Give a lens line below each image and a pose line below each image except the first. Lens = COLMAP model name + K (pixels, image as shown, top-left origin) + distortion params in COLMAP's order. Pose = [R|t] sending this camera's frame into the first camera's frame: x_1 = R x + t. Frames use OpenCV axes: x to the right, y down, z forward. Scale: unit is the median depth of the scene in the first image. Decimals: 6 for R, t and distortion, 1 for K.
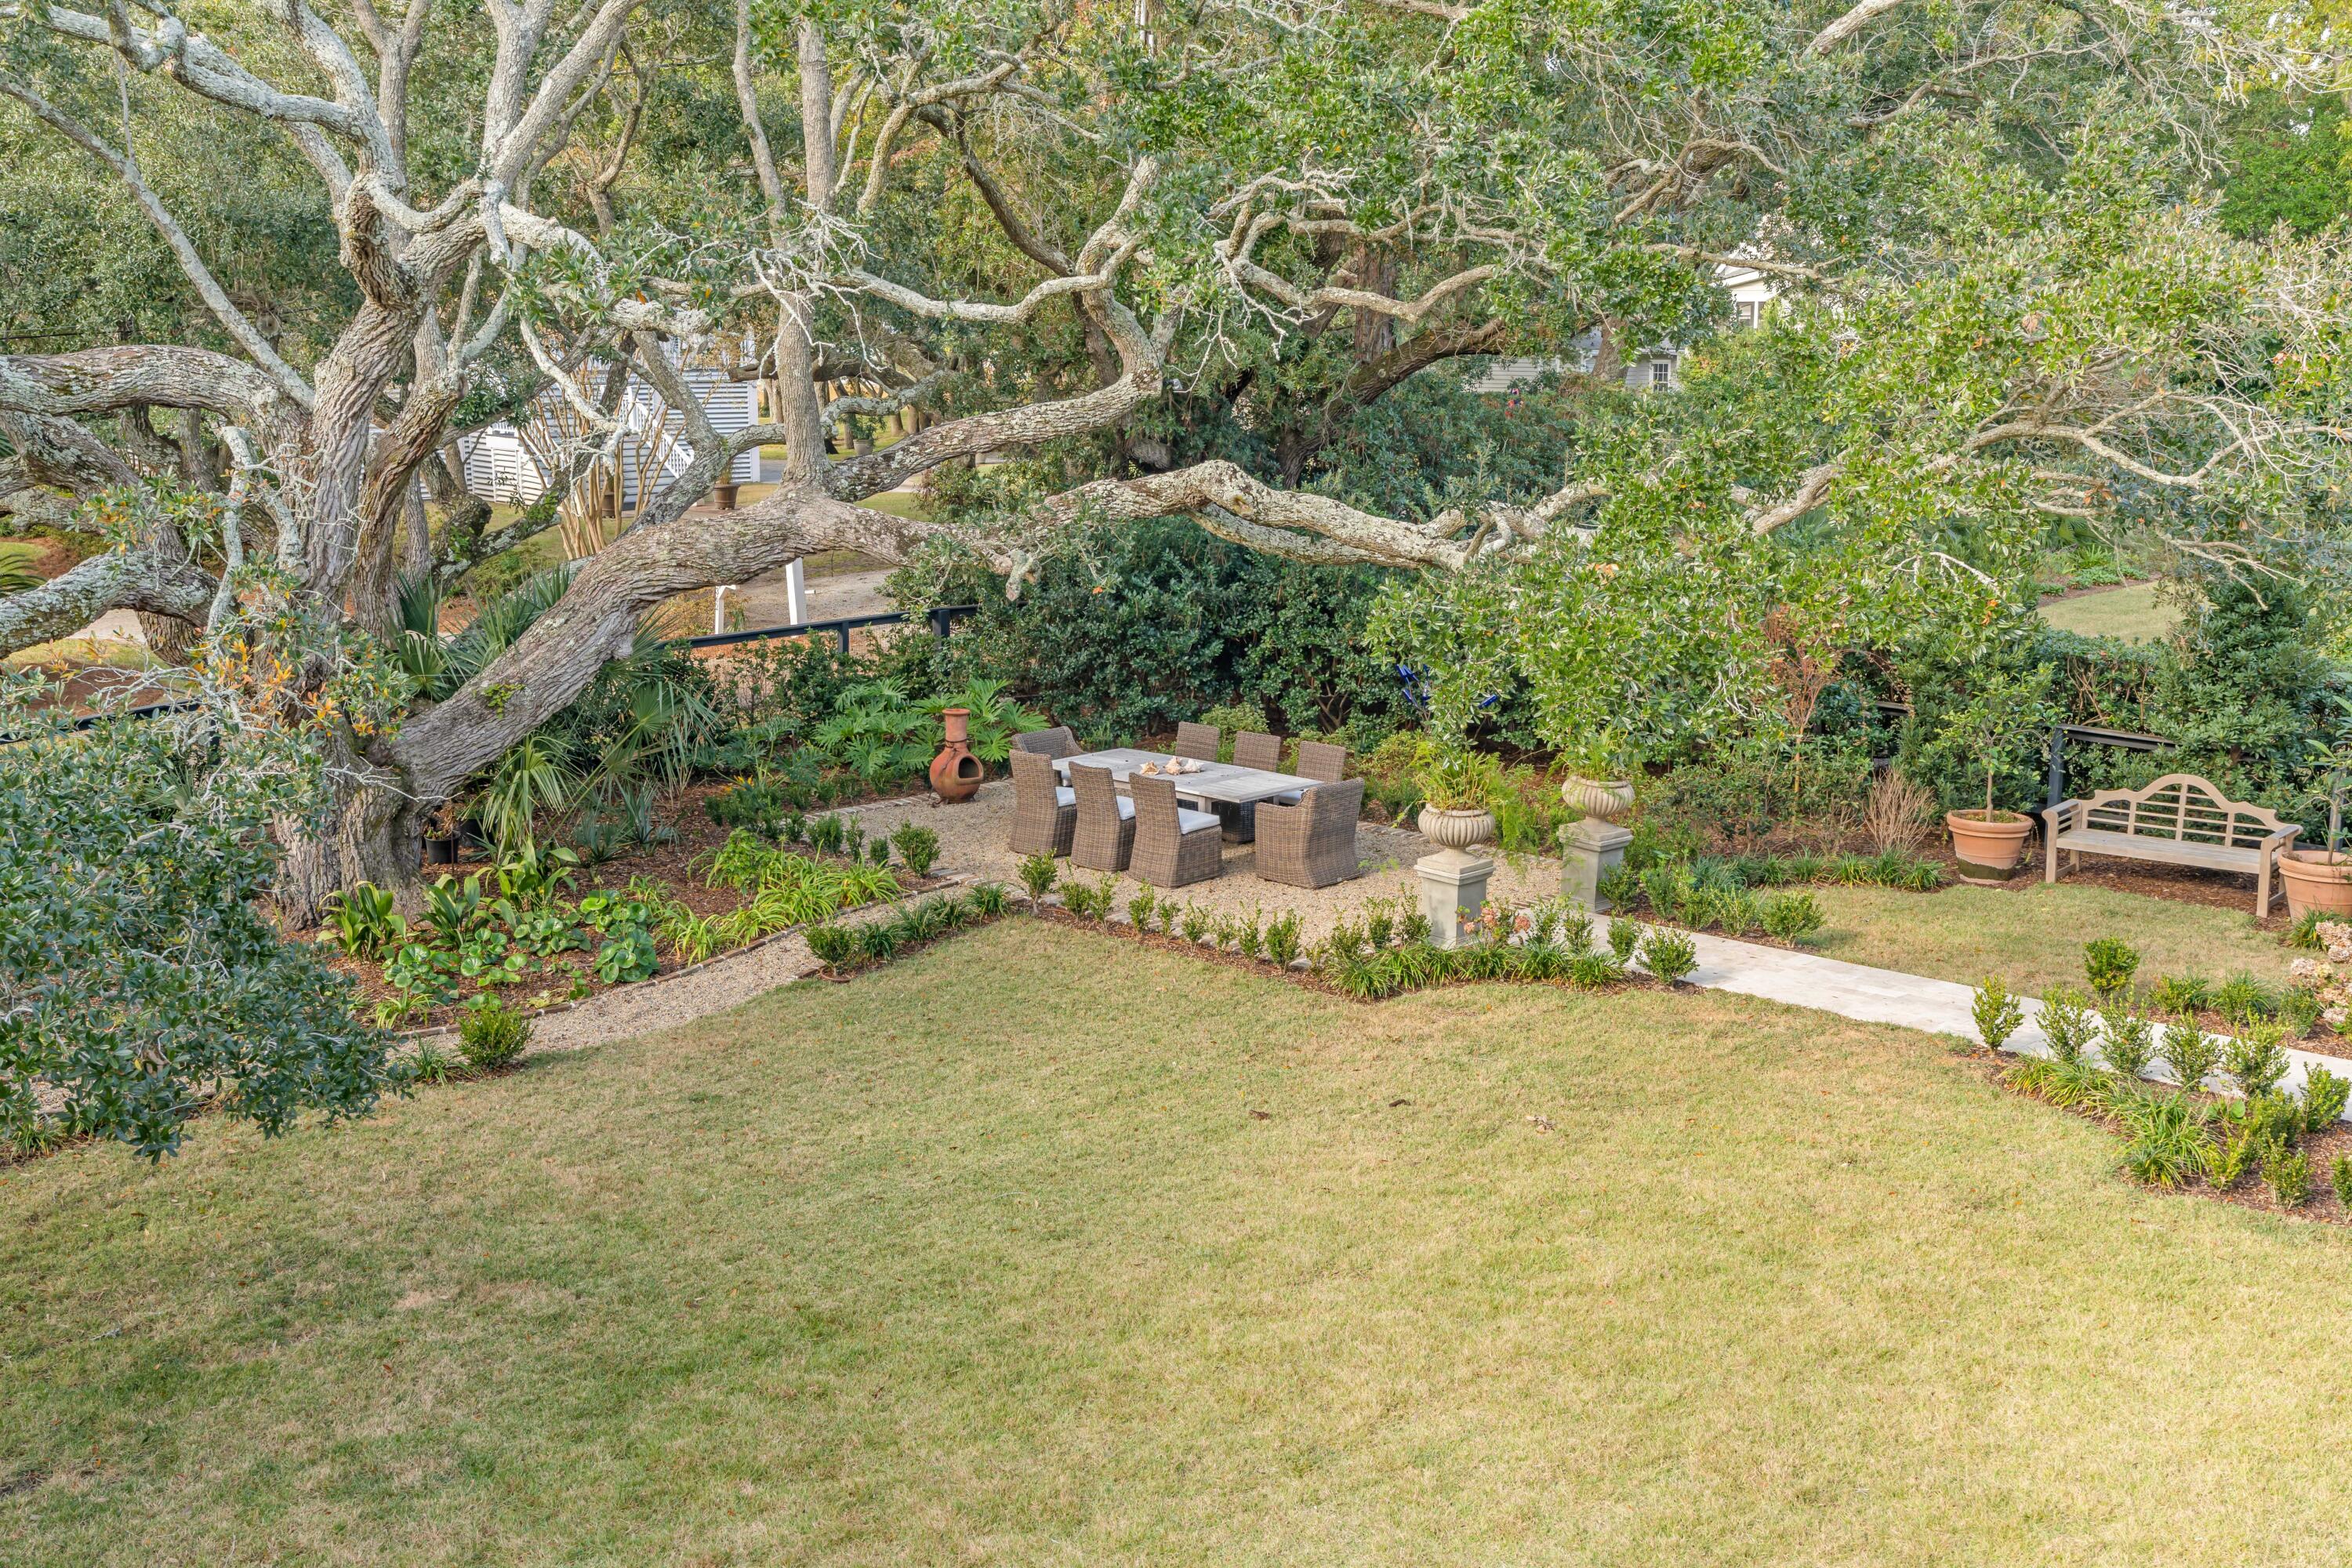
lens RADIAL K [[2371.7, 0, 1177.2], [0, 2371.7, 783.4], [0, 0, 1]] dist [-0.002064, 0.000000]
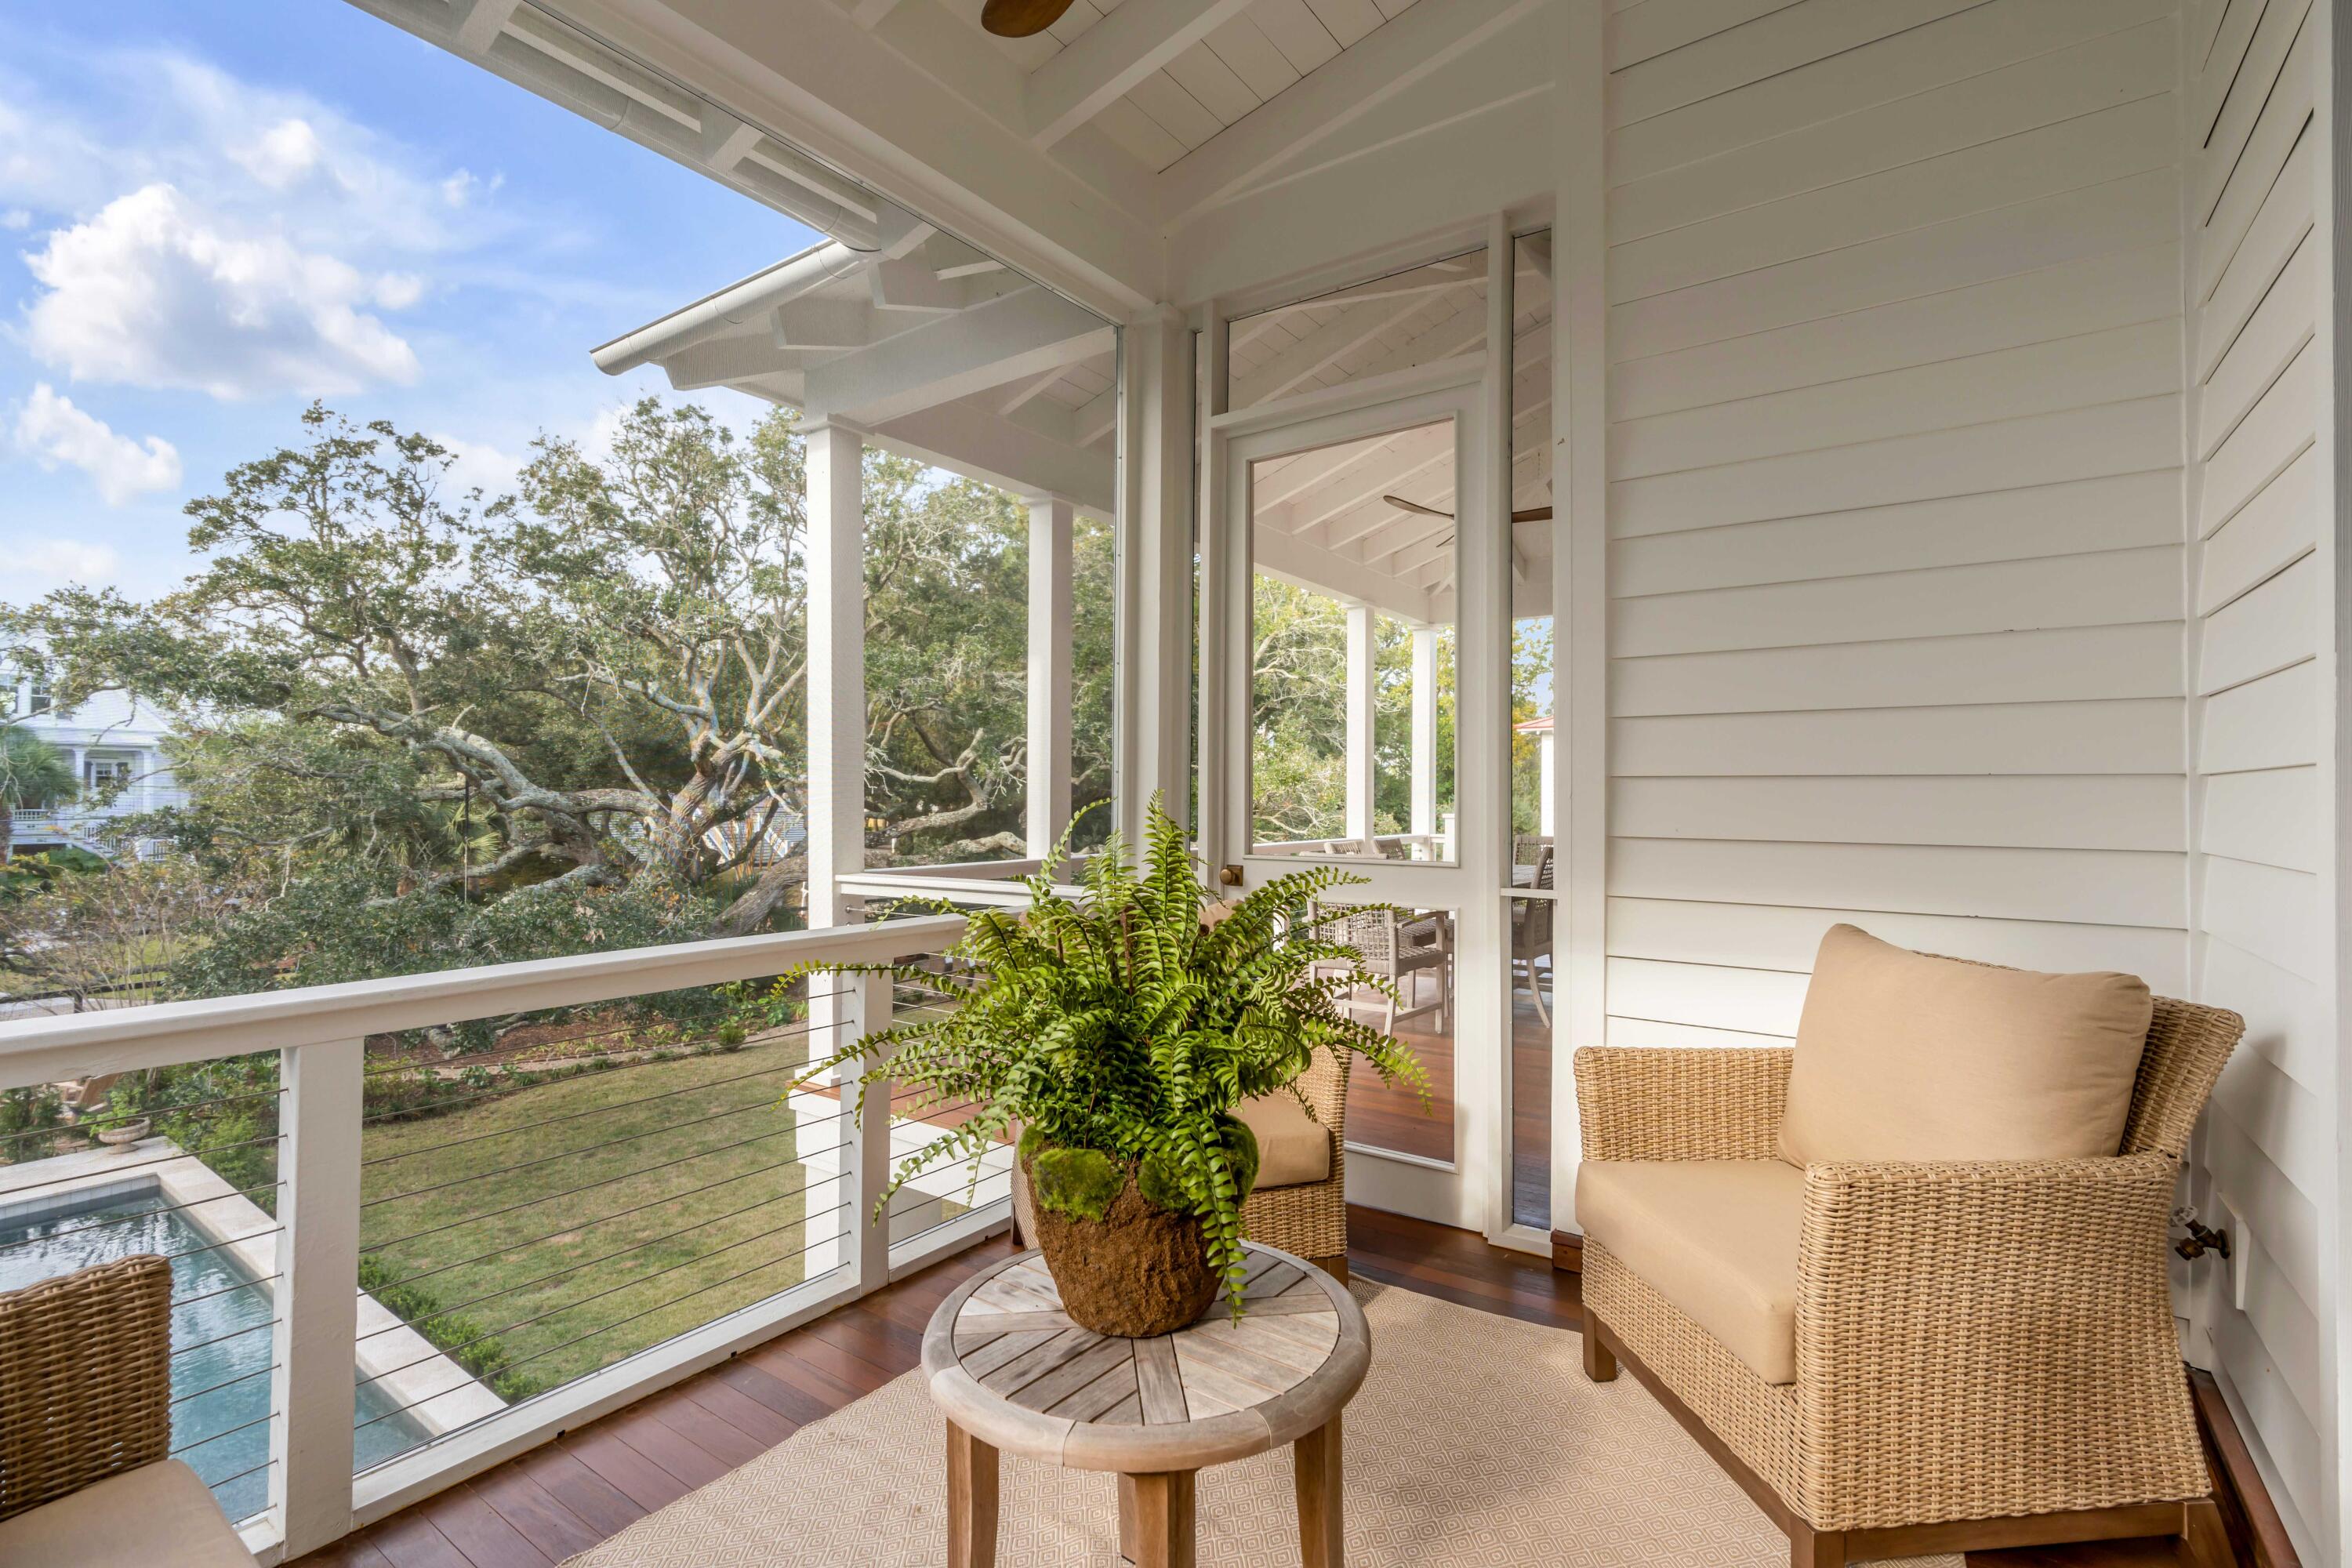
lens RADIAL K [[1072.2, 0, 1173.6], [0, 1072.2, 781.8], [0, 0, 1]] dist [0.000003, -0.000001]
pose [[0.987524, 0.006544, 0.157331, 0.013526], [0.024454, 0.980641, -0.194280, 0.059701], [-0.155556, 0.195704, 0.968247, -0.283864]]
